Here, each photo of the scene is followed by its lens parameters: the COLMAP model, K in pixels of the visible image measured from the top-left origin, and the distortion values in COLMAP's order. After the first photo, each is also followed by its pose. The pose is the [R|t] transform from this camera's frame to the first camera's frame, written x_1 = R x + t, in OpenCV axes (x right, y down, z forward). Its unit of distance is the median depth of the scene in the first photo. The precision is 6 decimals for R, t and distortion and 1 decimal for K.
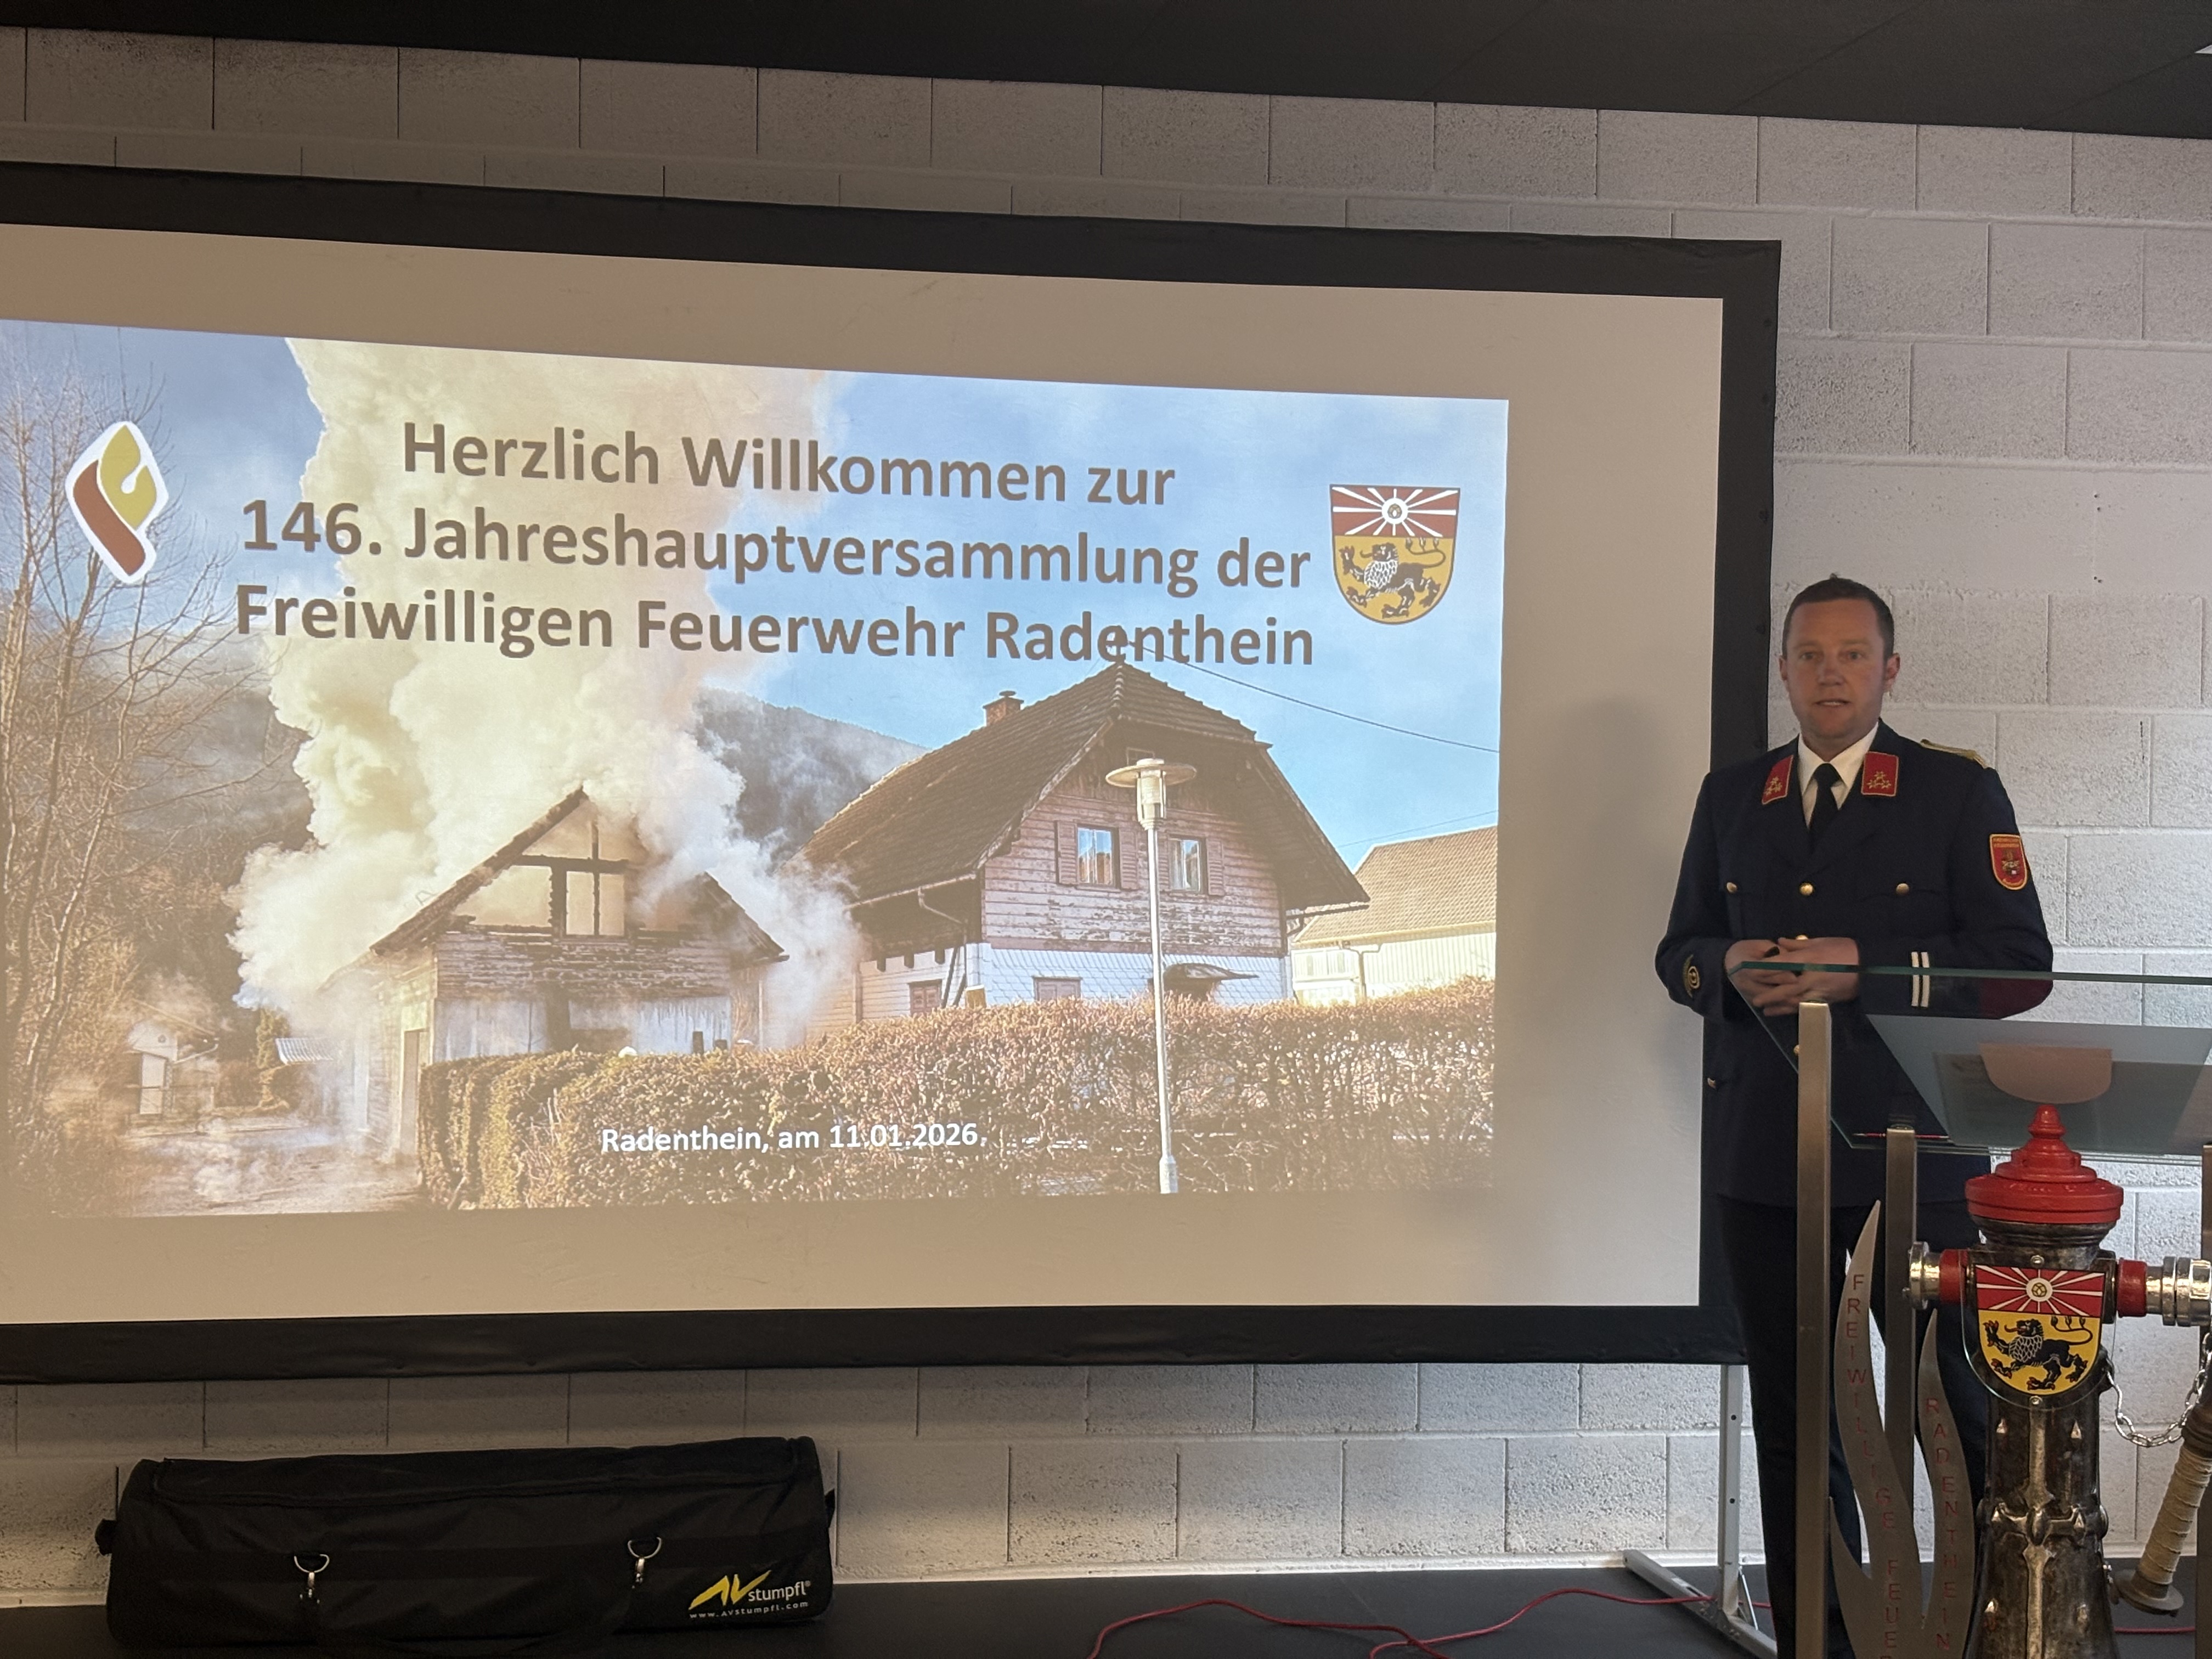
lens RADIAL K [[3313.2, 0, 1081.7], [0, 3313.2, 830.1], [0, 0, 1]] dist [0.005981, 0.146088]
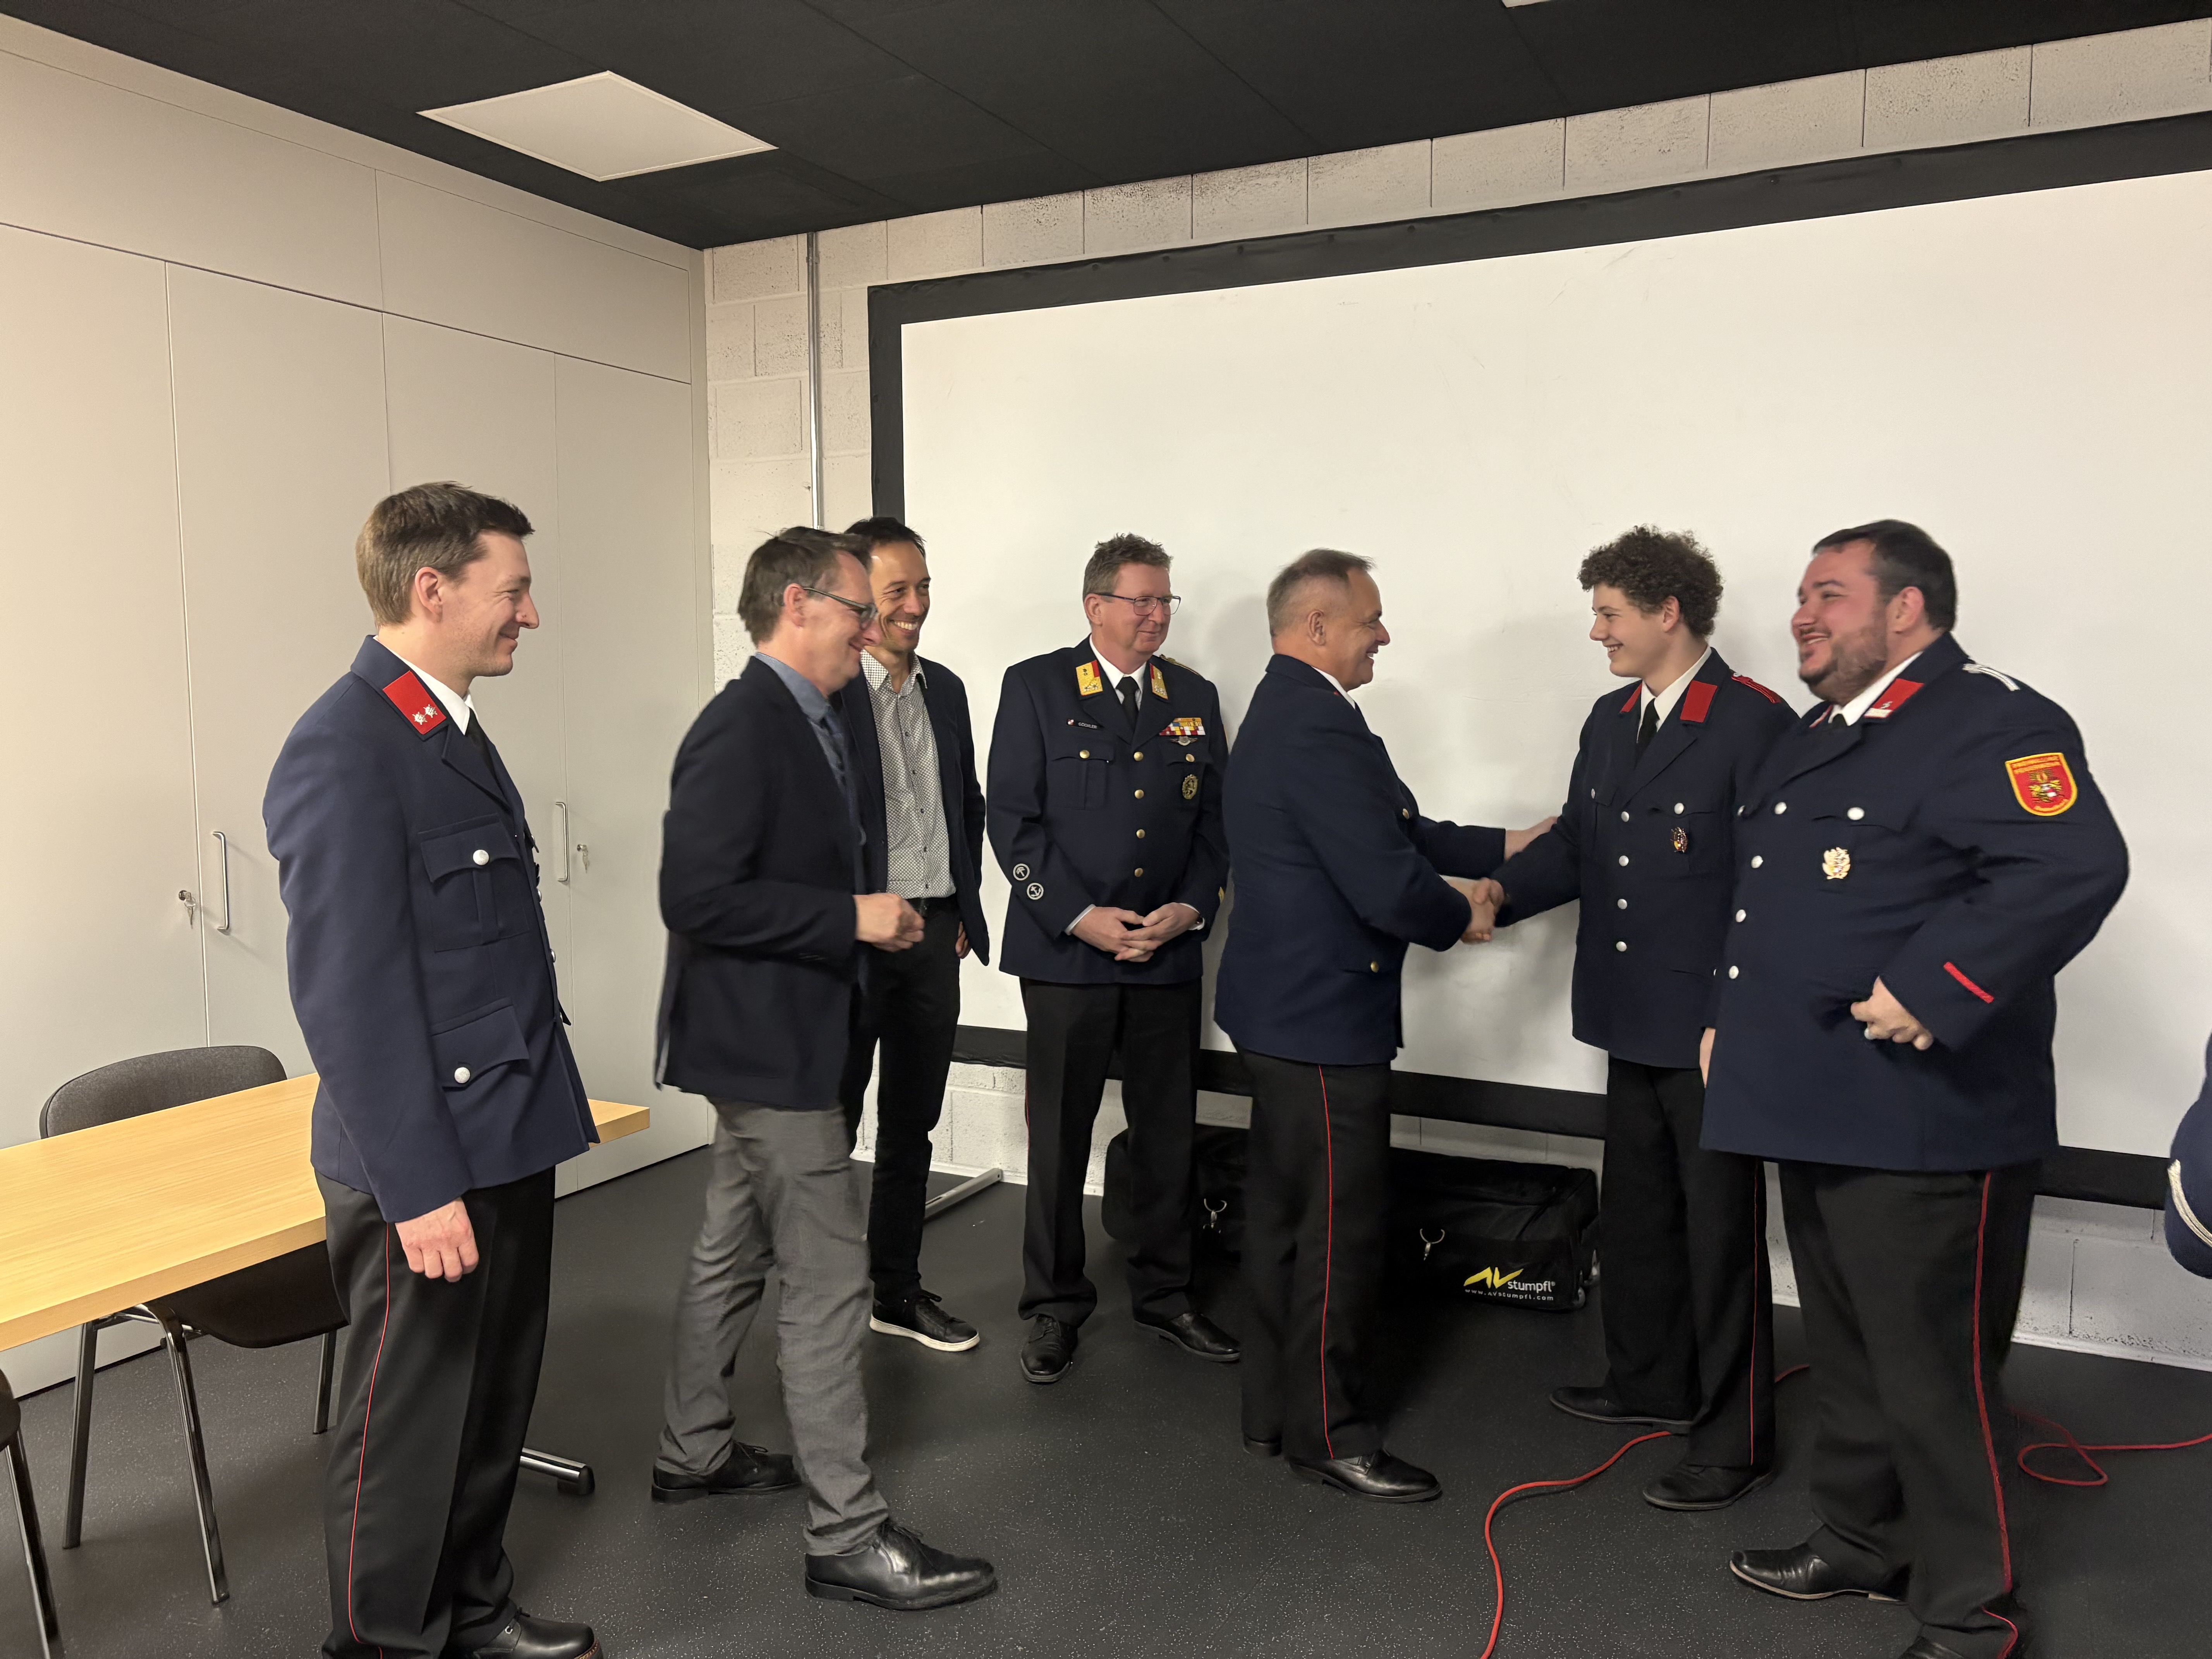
lens RADIAL K [[1643.0, 0, 1106.1], [0, 1643.0, 835.9], [0, 0, 1]] dist [0.004237, 0.004388]
pose [[0.803470, 0.040174, -0.593989, 0.160508], [0.007718, 0.996934, 0.077867, -0.003271], [0.595296, -0.067148, 0.800696, 0.390299]]
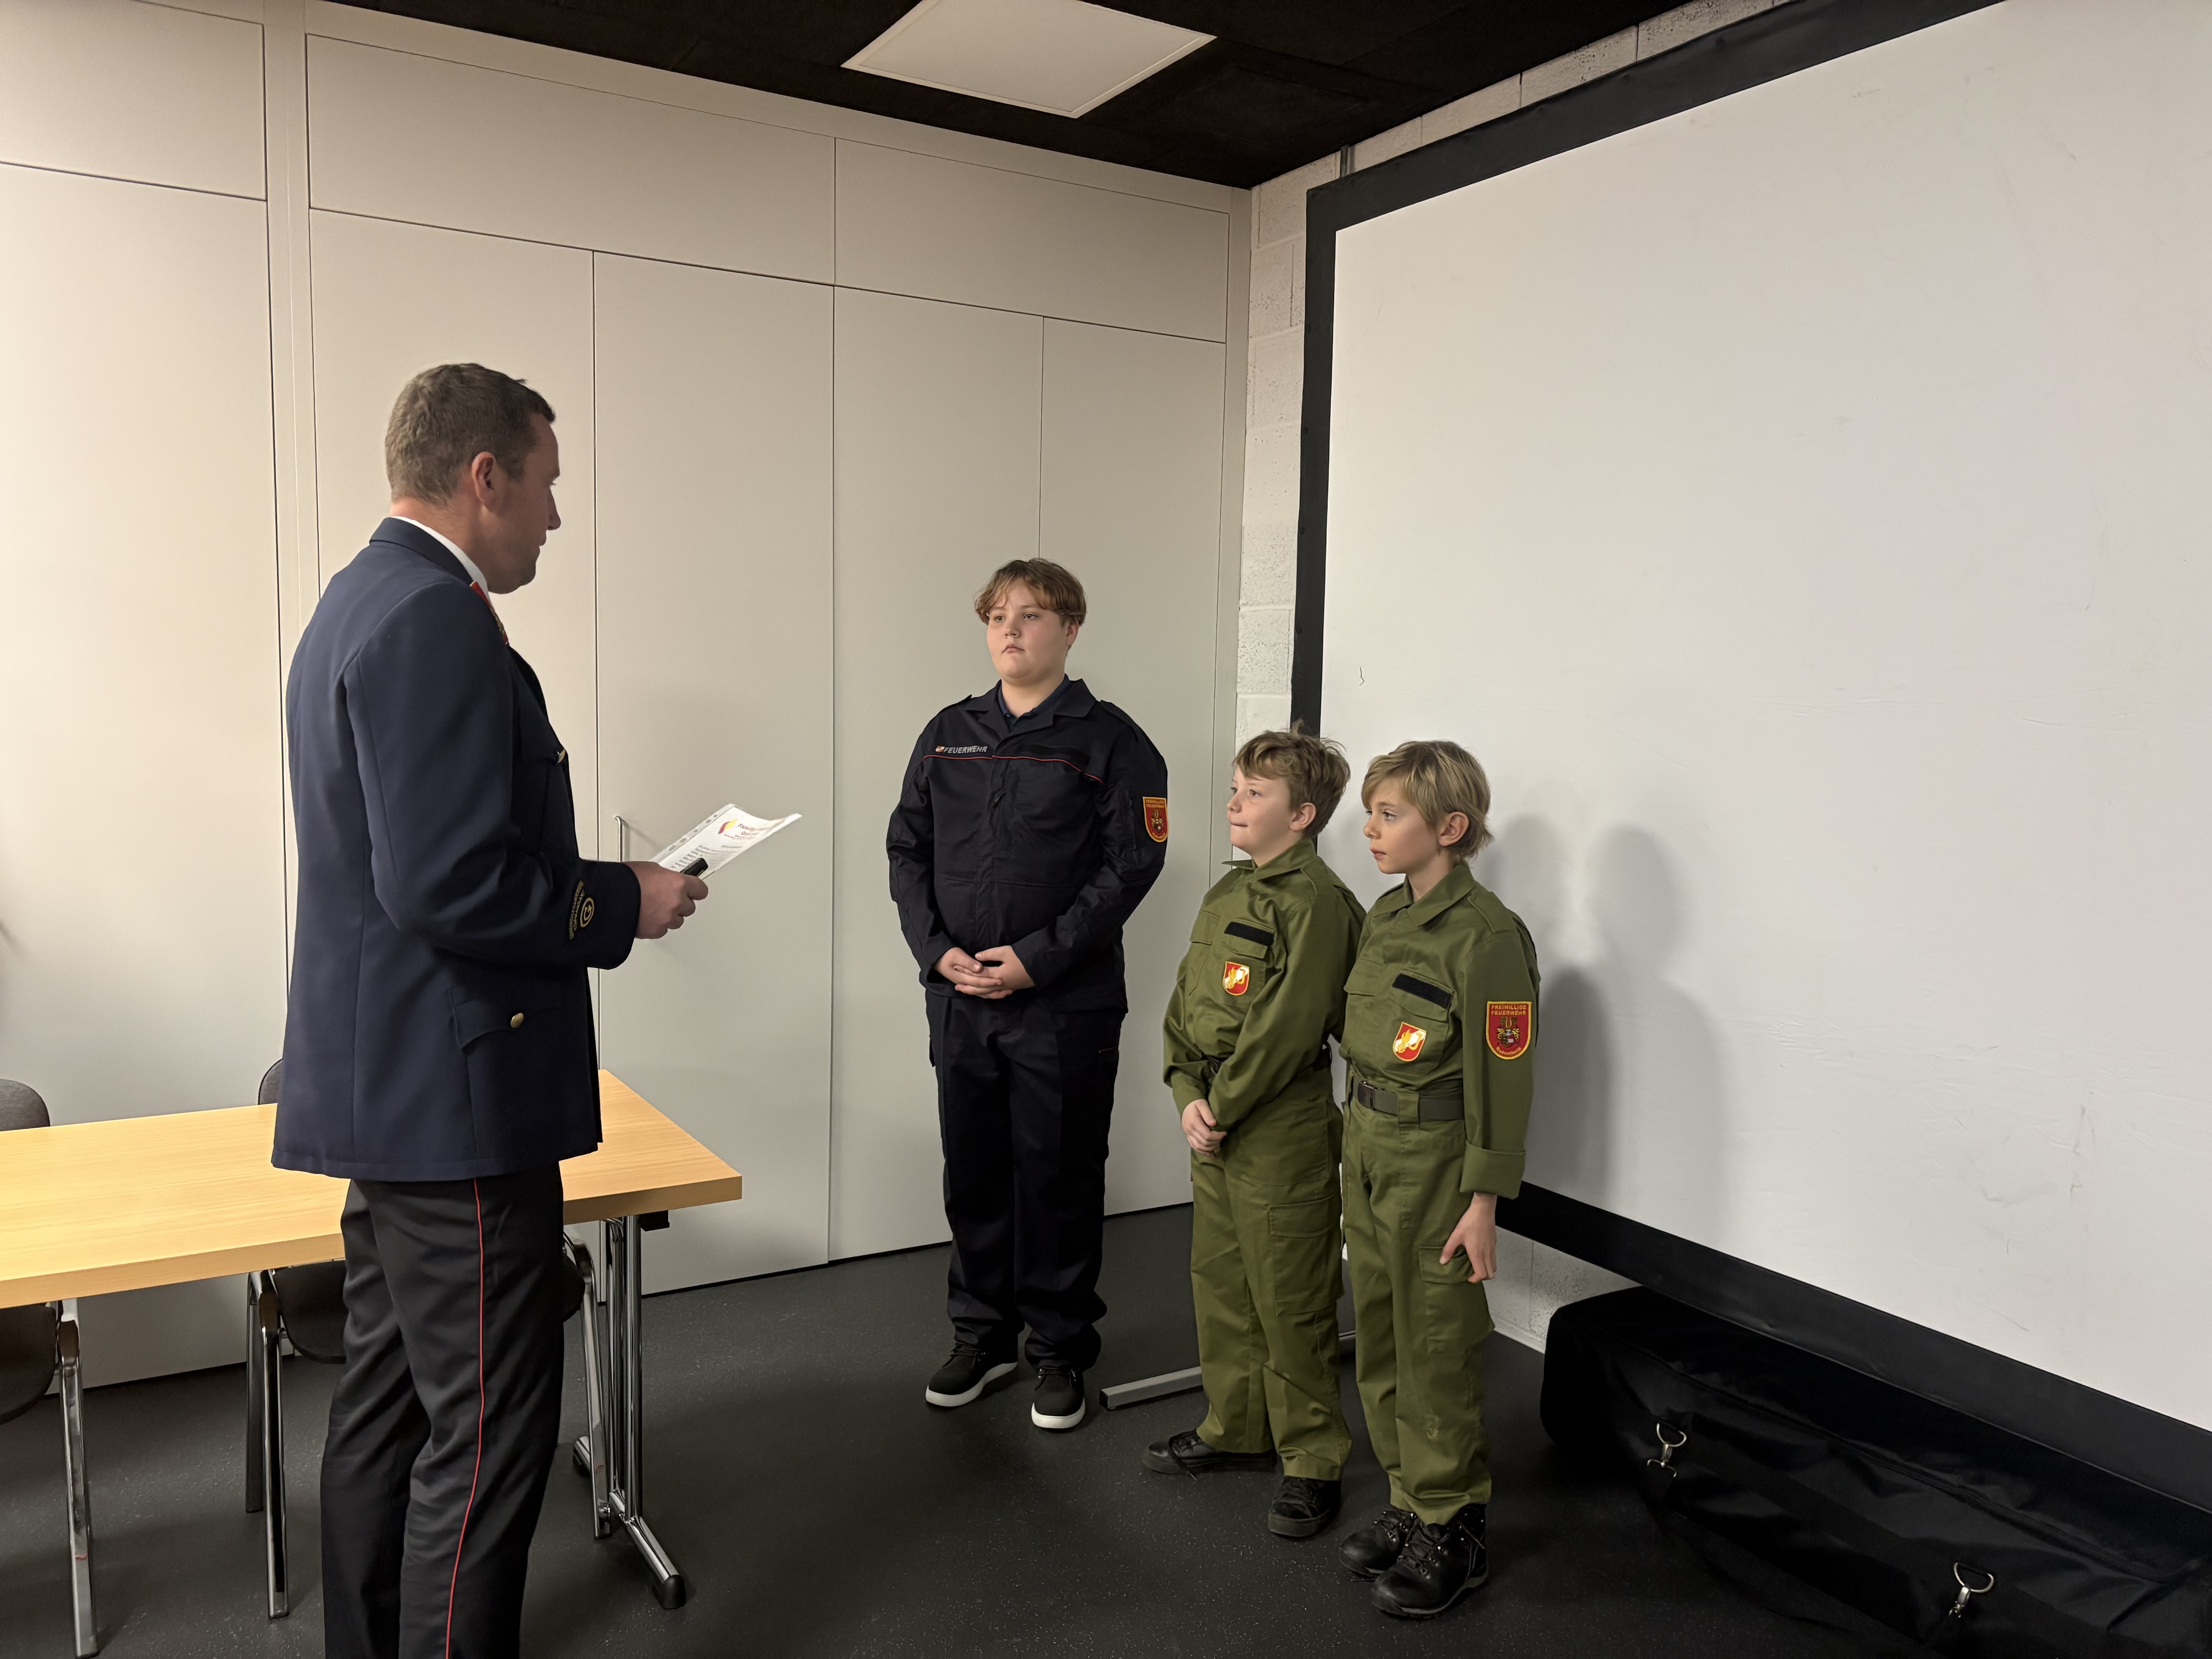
lens RADIAL K [[1722.8, 0, 1109.2], [0, 1722.8, 817.8], [0, 0, 1]] dist [0.038916, 0.005050]
pose [[0.369631, 0.057048, -0.927426, 0.193899], [-0.025877, 0.998358, 0.051098, 0.004548], [0.928818, 0.005111, 0.370500, 0.632114]]
